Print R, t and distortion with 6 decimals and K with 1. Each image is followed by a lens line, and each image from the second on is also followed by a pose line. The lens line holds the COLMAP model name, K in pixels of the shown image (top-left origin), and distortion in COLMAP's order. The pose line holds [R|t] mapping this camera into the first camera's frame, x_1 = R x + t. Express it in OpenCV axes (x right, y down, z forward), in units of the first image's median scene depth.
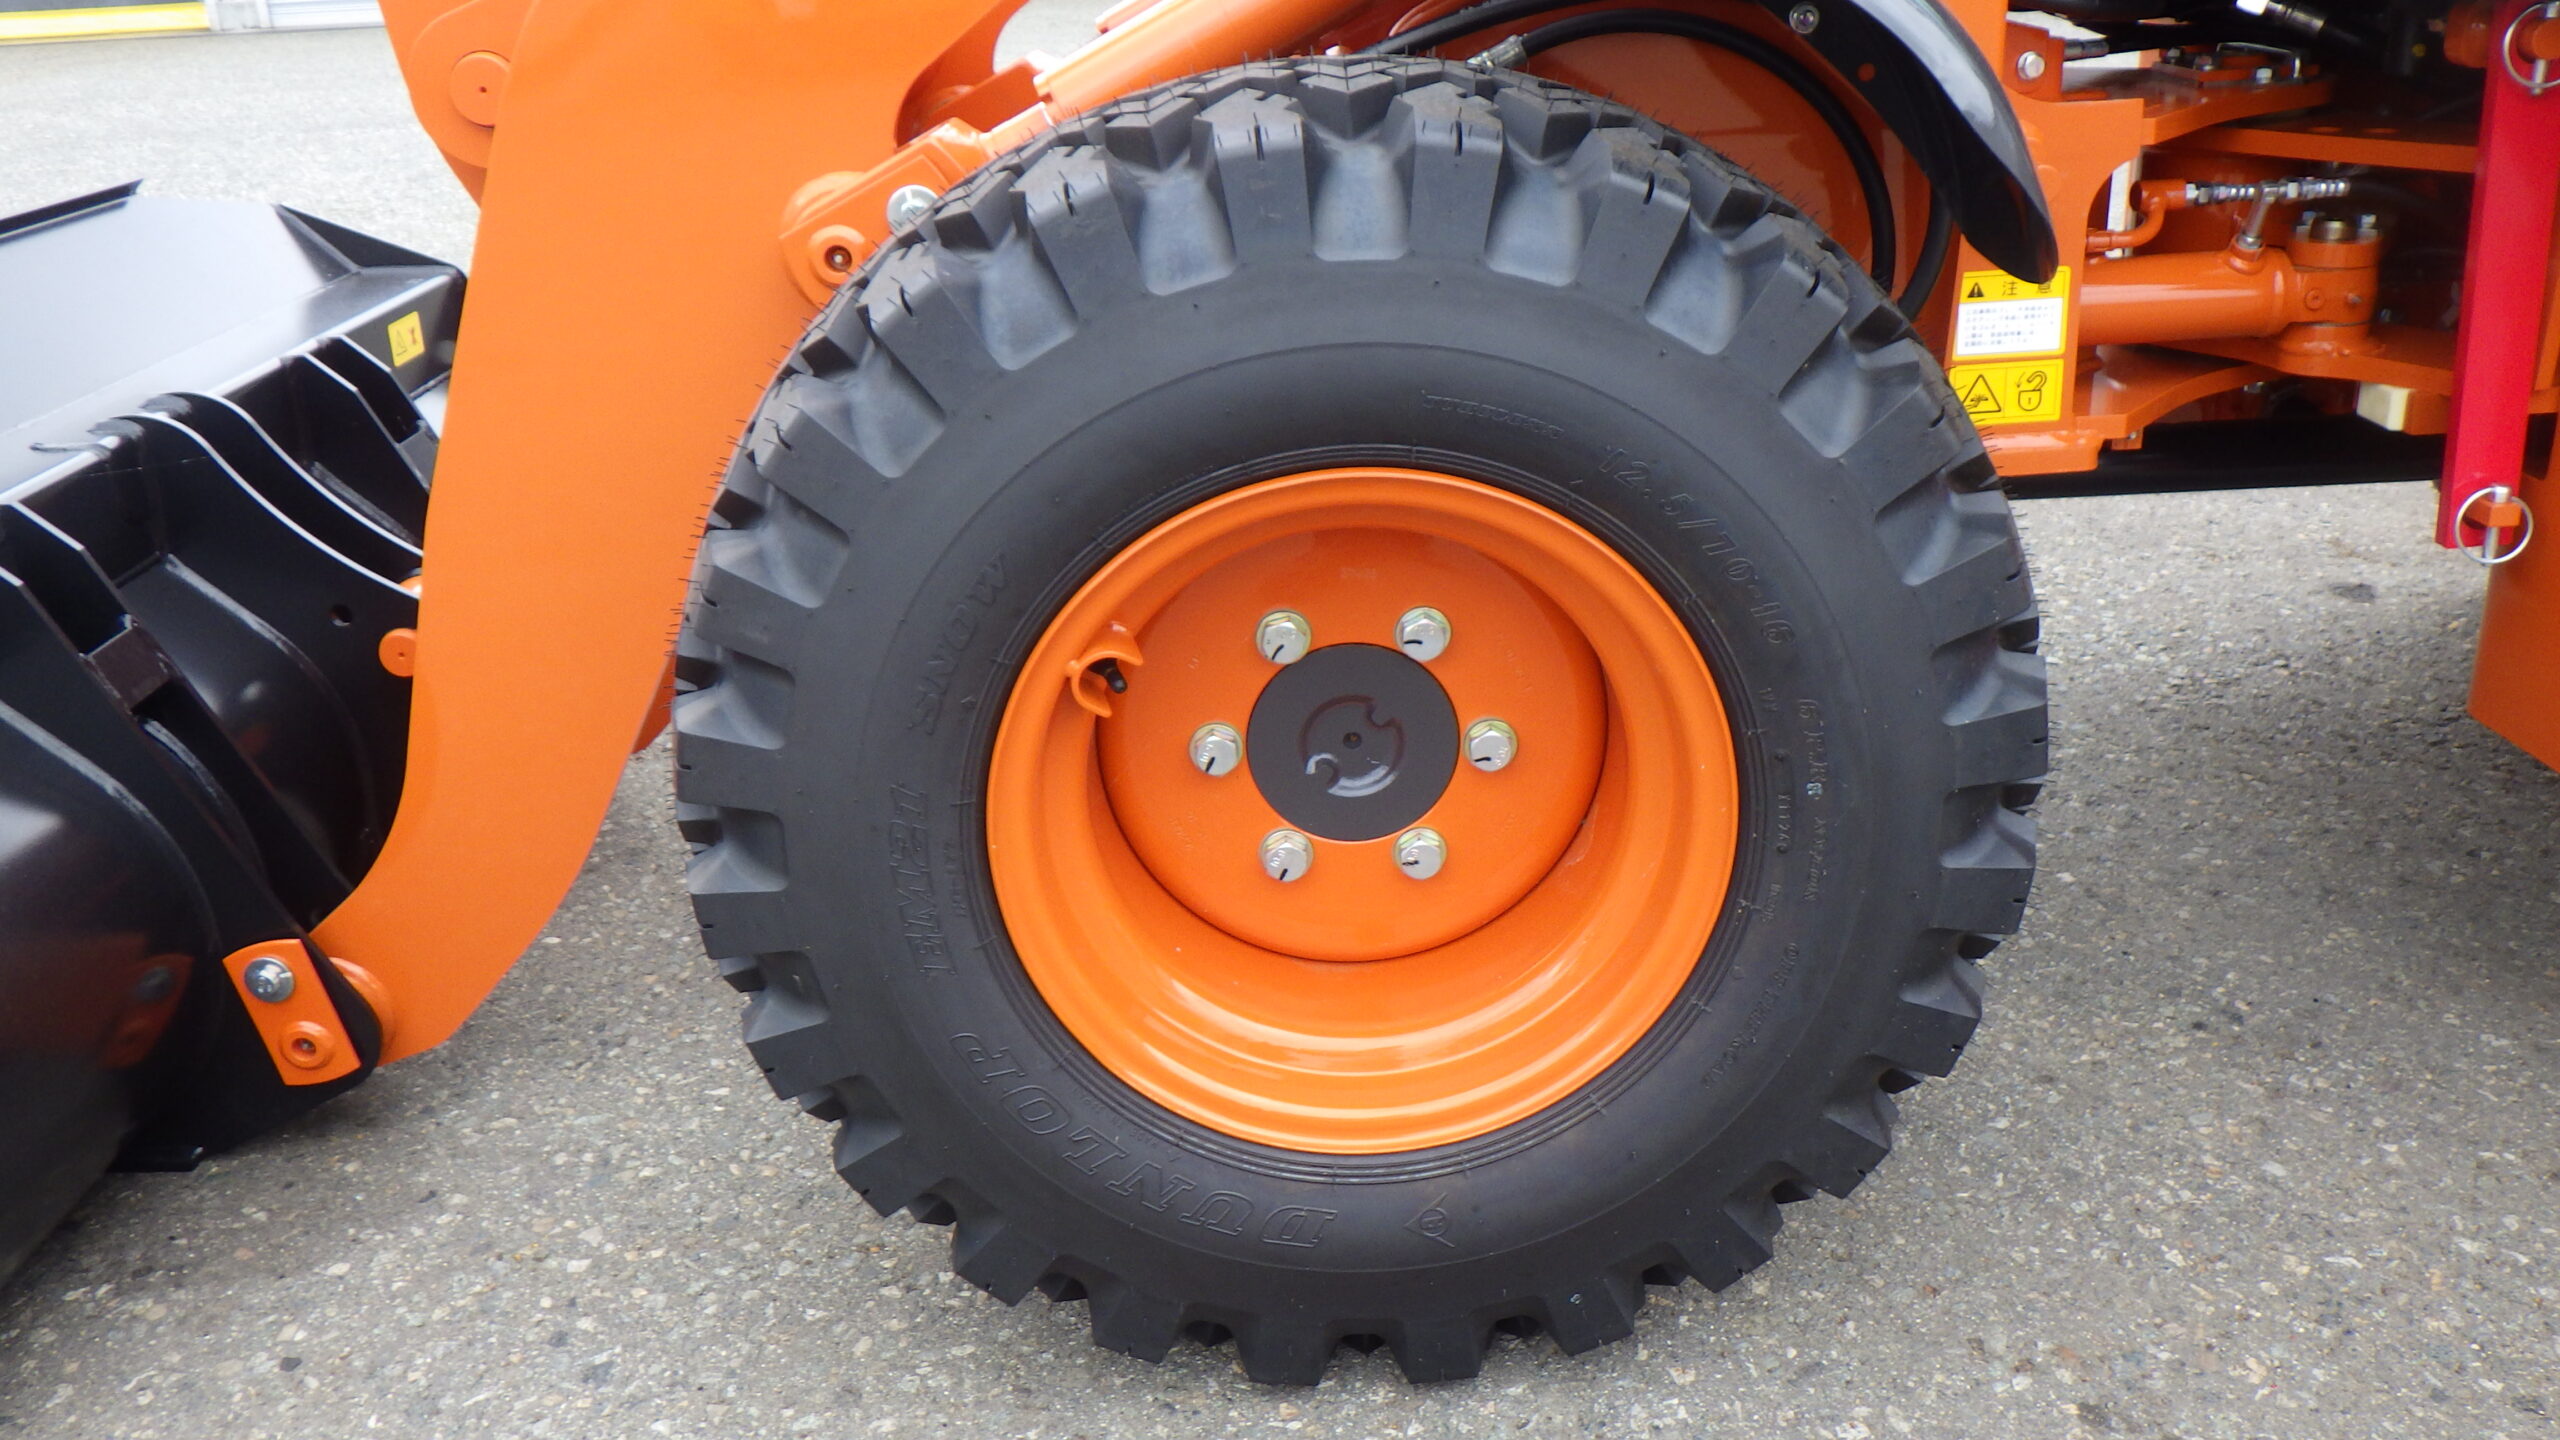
lens RADIAL K [[2095.5, 0, 1280.0], [0, 2095.5, 720.0], [0, 0, 1]] dist [-0.002566, -0.006331]
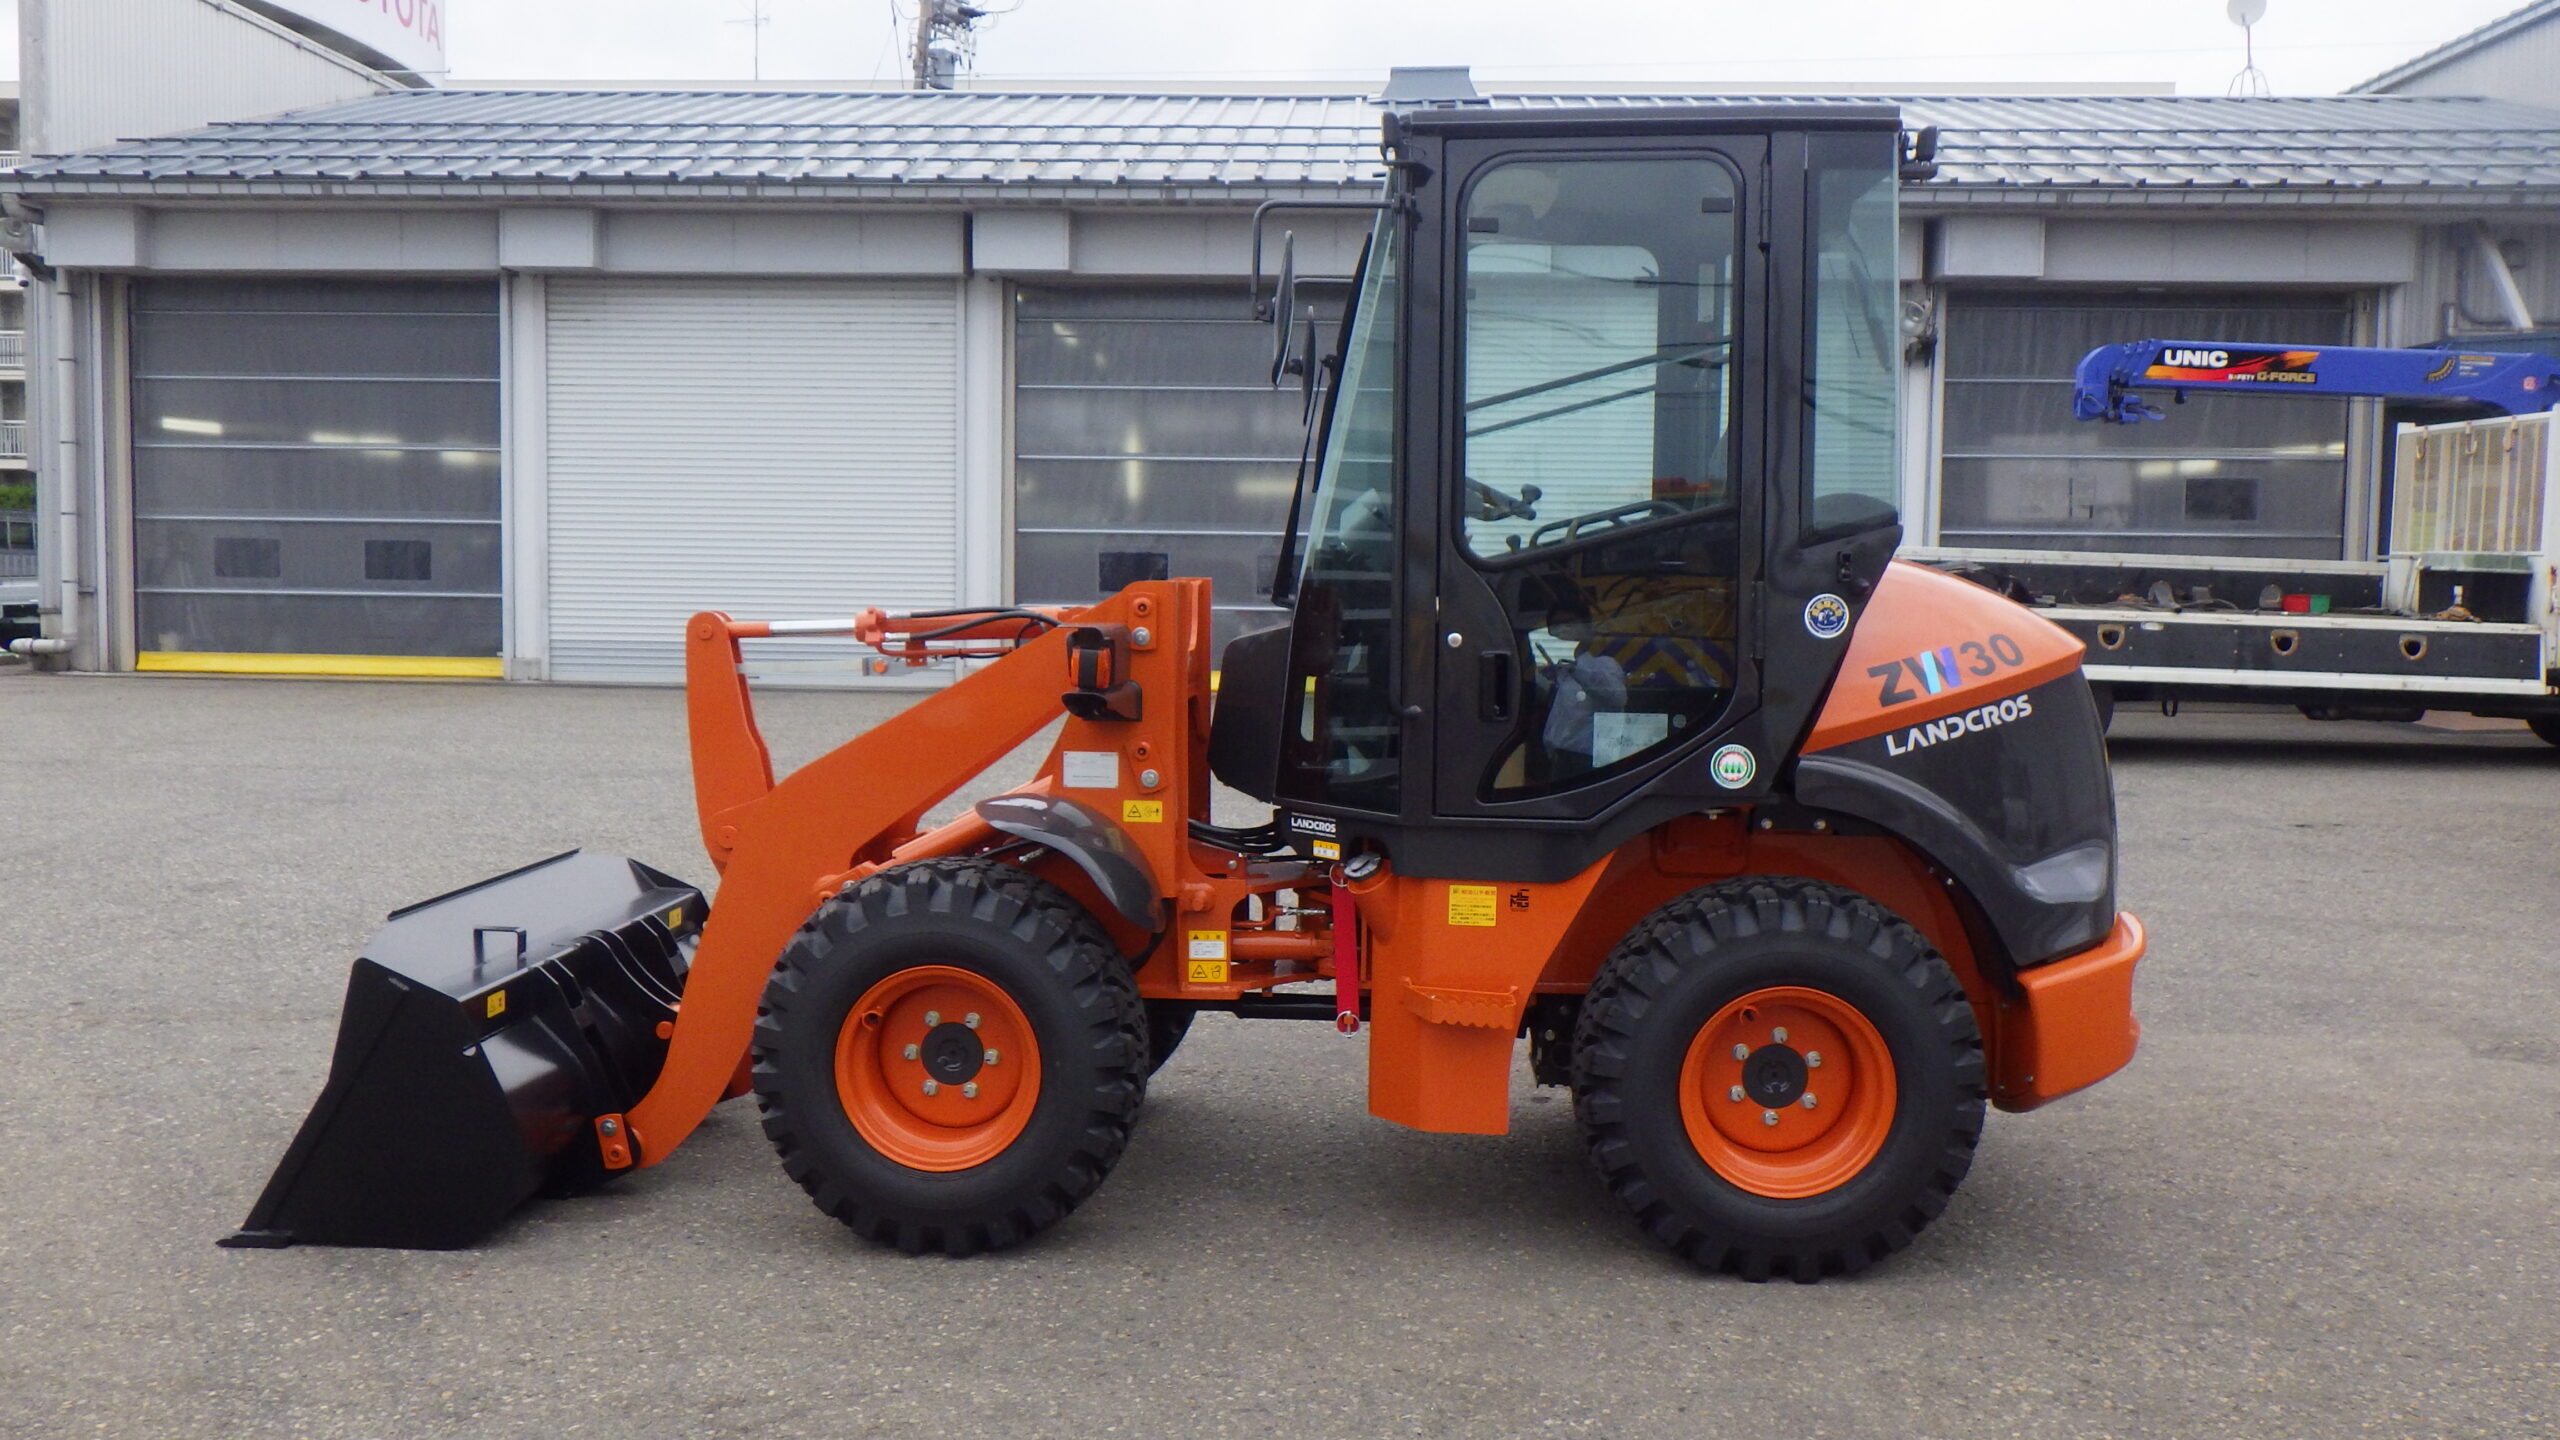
lens RADIAL K [[2109.4, 0, 1238.0], [0, 2109.4, 711.8], [0, 0, 1]] dist [-0.007585, -0.009274]
pose [[0.993467, 0.059863, -0.097162, 0.656572], [-0.086550, 0.950142, -0.299567, 0.387268], [0.074385, 0.306019, 0.949115, -1.950932]]
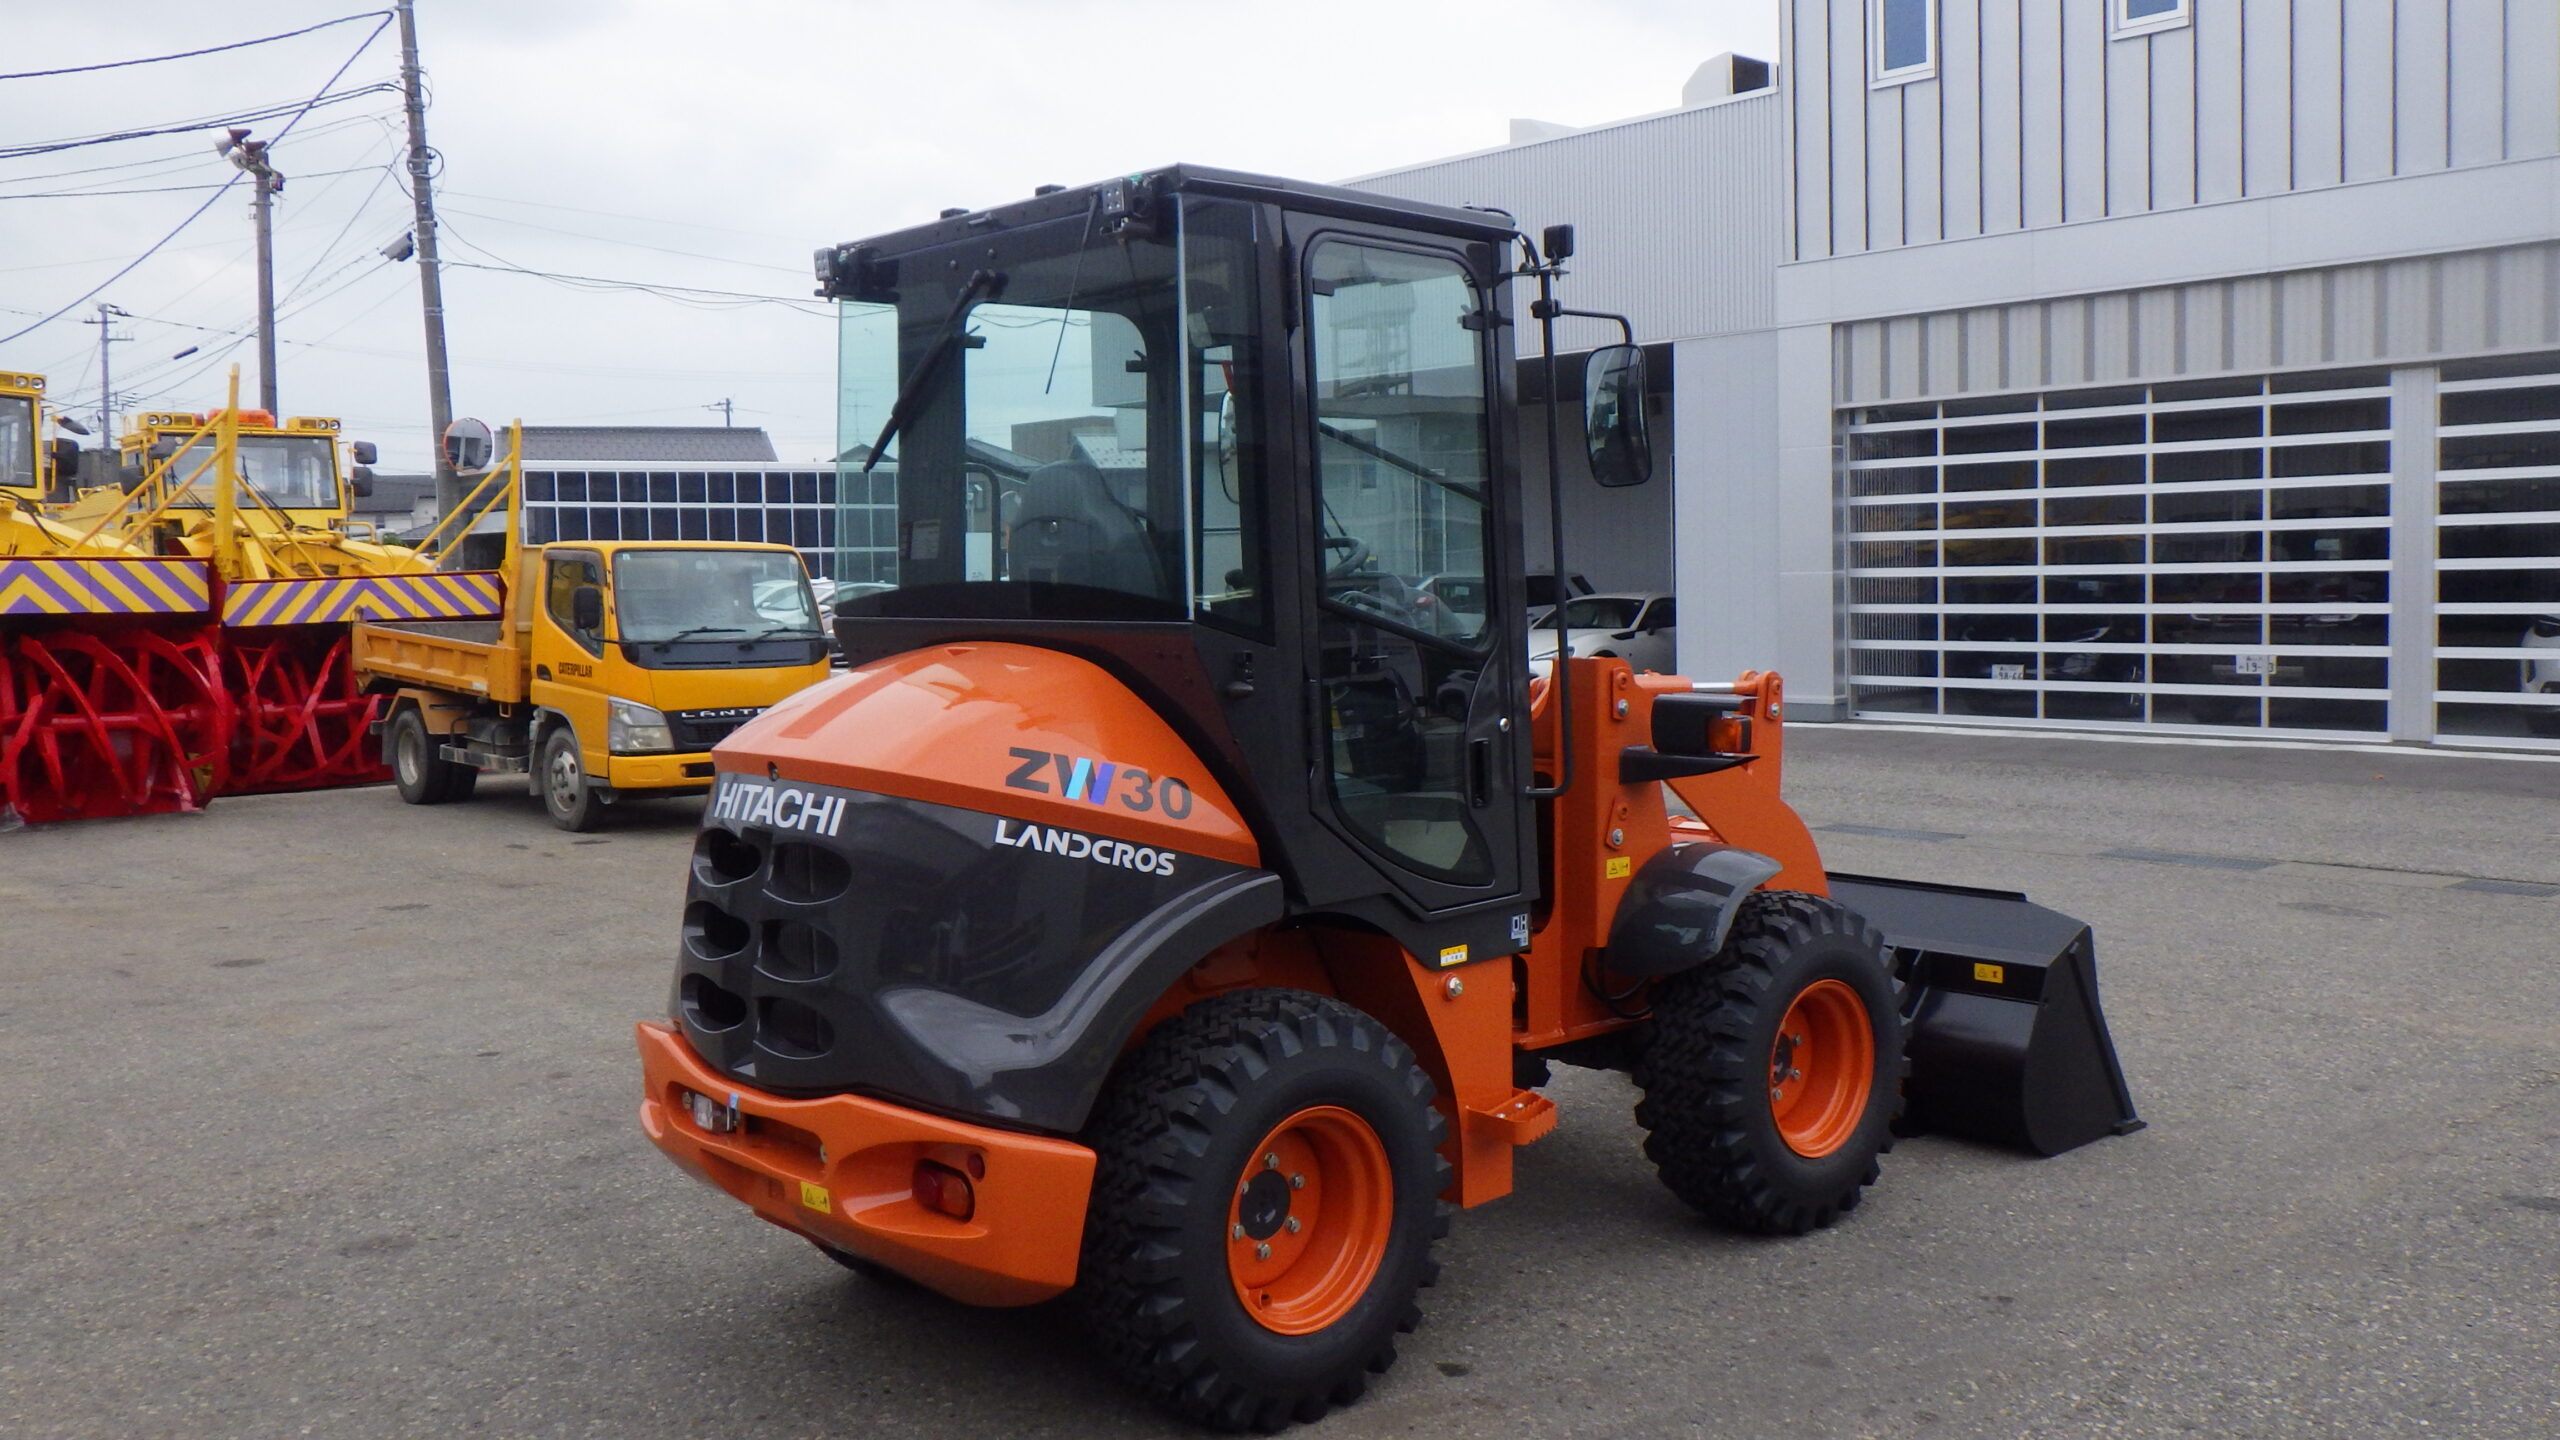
lens RADIAL K [[2095.5, 0, 1280.0], [0, 2095.5, 720.0], [0, 0, 1]] dist [-0.002566, -0.006331]
pose [[-0.757418, 0.099333, -0.645330, 2.666013], [-0.201383, 0.904634, 0.375609, -1.818387], [0.621098, 0.414451, -0.665182, 2.984683]]
